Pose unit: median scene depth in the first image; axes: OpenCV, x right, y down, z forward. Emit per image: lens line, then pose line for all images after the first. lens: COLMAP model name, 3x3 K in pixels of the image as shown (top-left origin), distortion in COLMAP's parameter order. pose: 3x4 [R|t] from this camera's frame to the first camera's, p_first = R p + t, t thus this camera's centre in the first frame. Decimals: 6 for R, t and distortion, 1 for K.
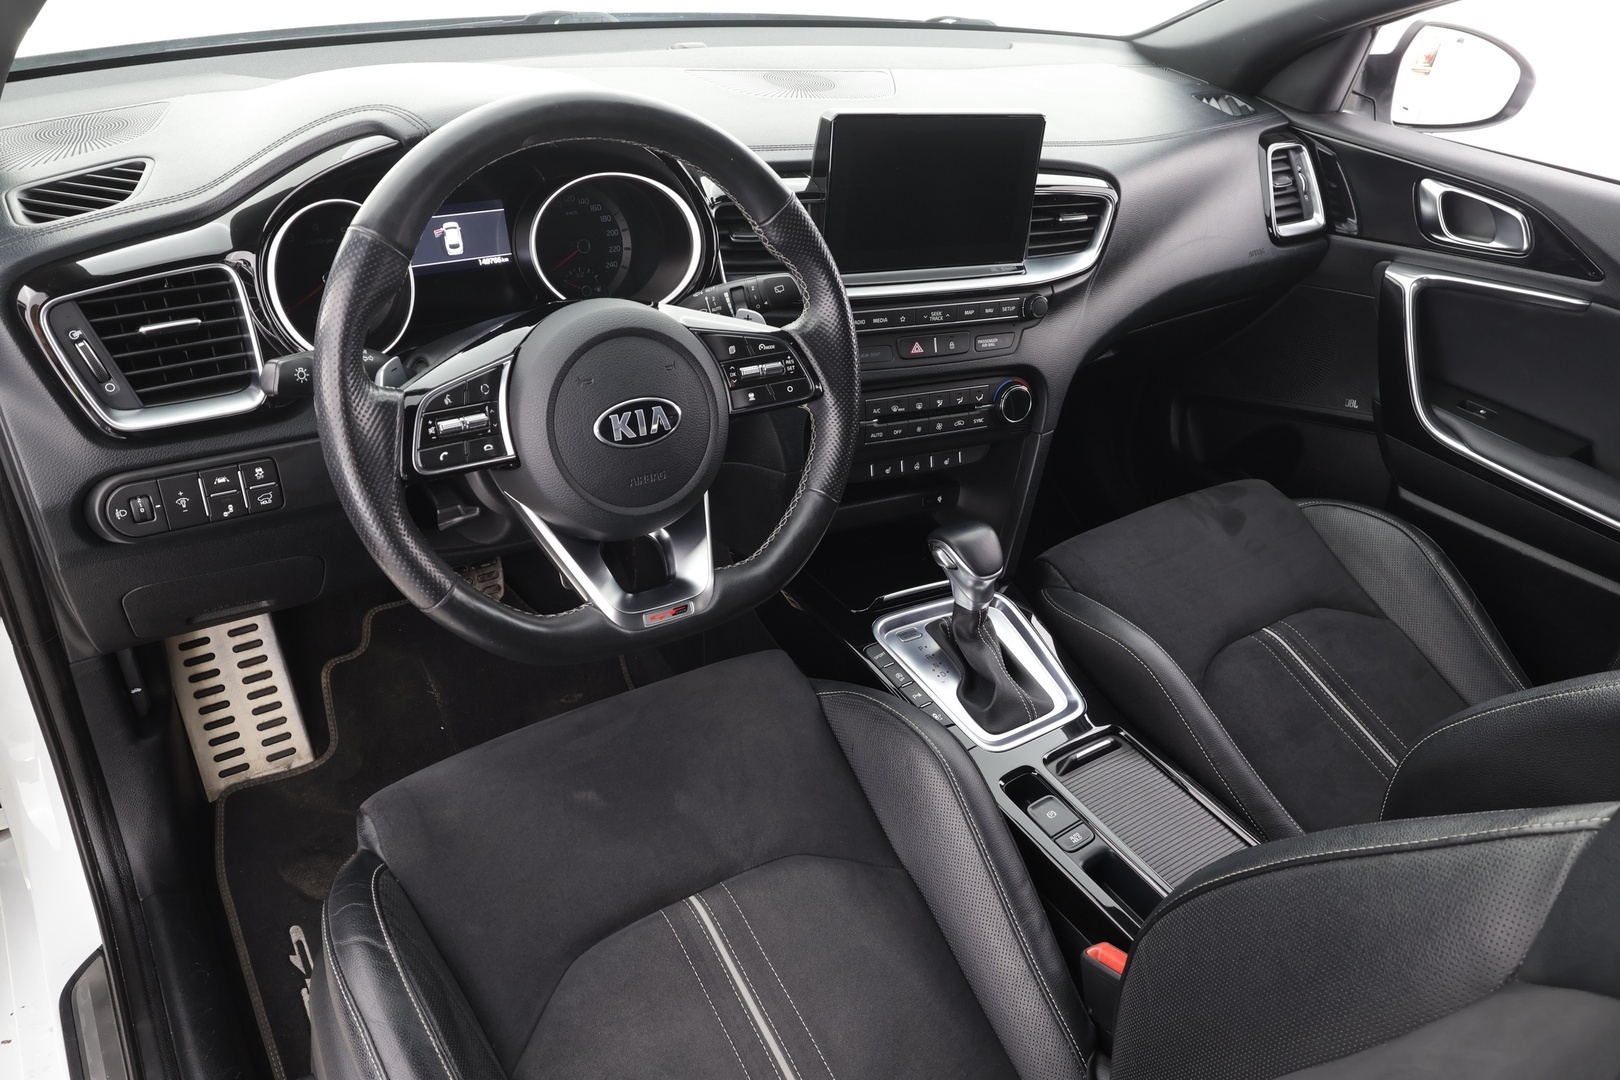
lens RADIAL K [[1115.9, 0, 810.7], [0, 1115.9, 549.7], [0, 0, 1]] dist [0.006232, 0.010238]
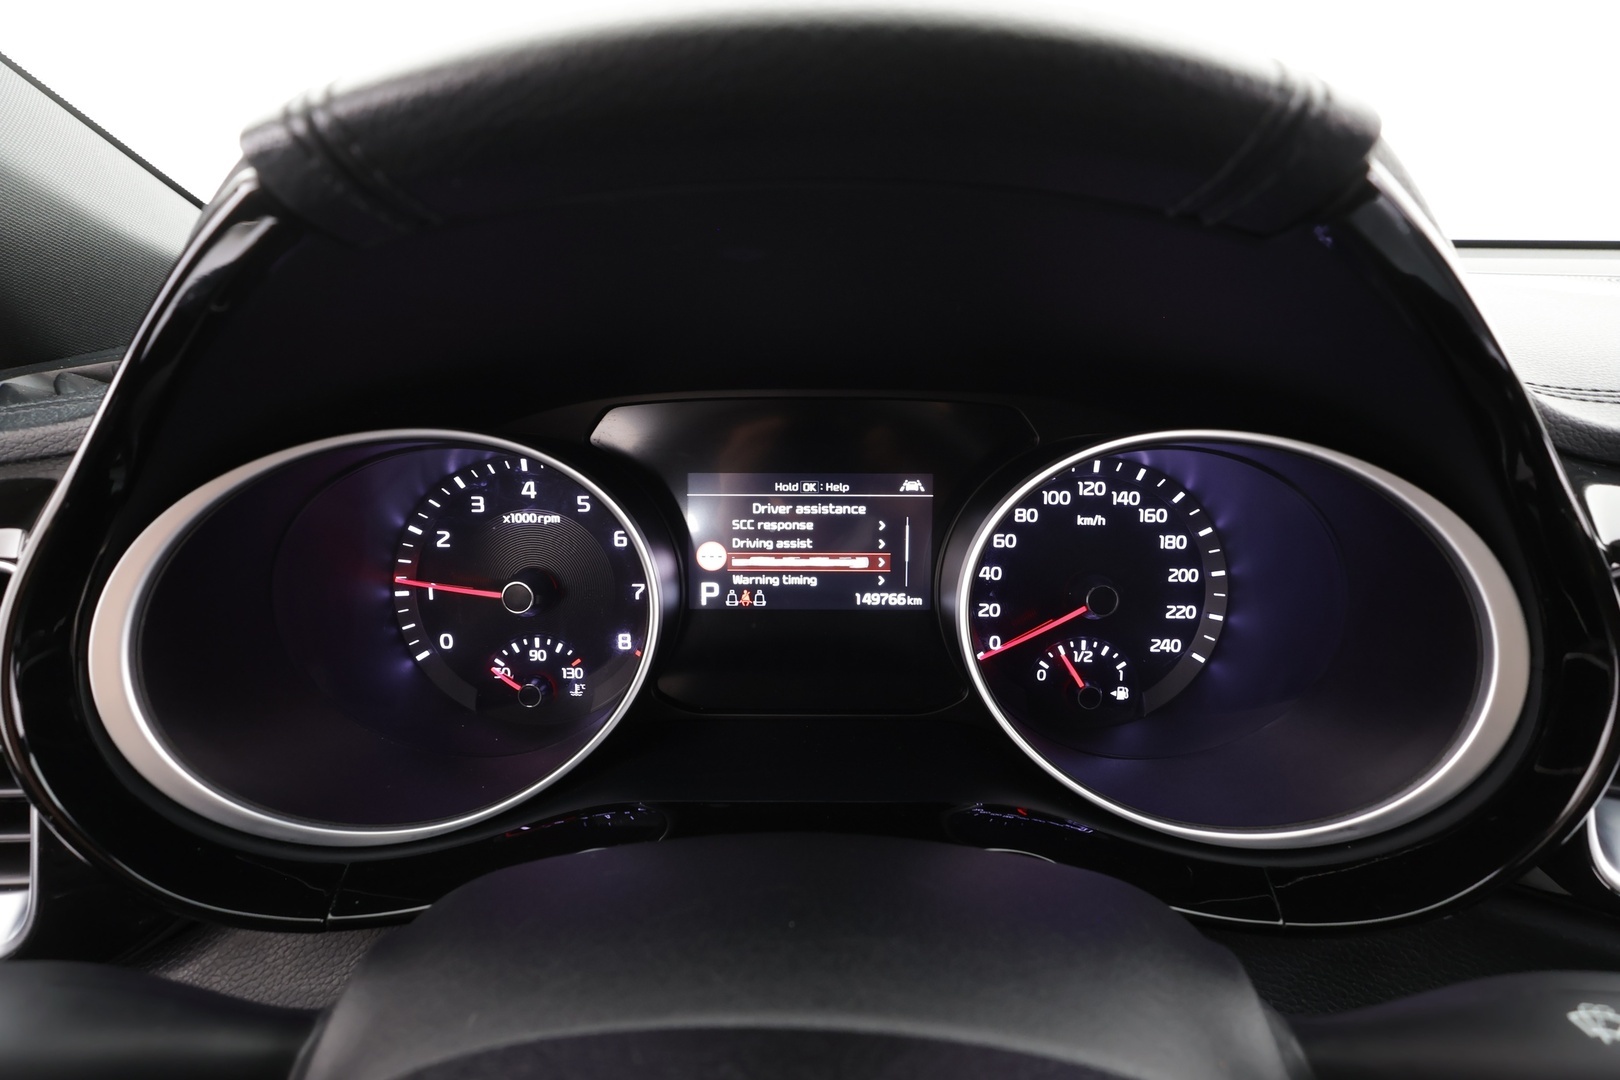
lens RADIAL K [[753.2, 0, 809.6], [0, 753.2, 535.0], [0, 0, 1]] dist [-0.003911, 0.002027]
pose [[0.810106, 0.155555, -0.565271, -0.127043], [-0.268776, 0.955410, -0.122274, -0.214888], [0.521045, 0.250986, 0.815793, 0.656616]]
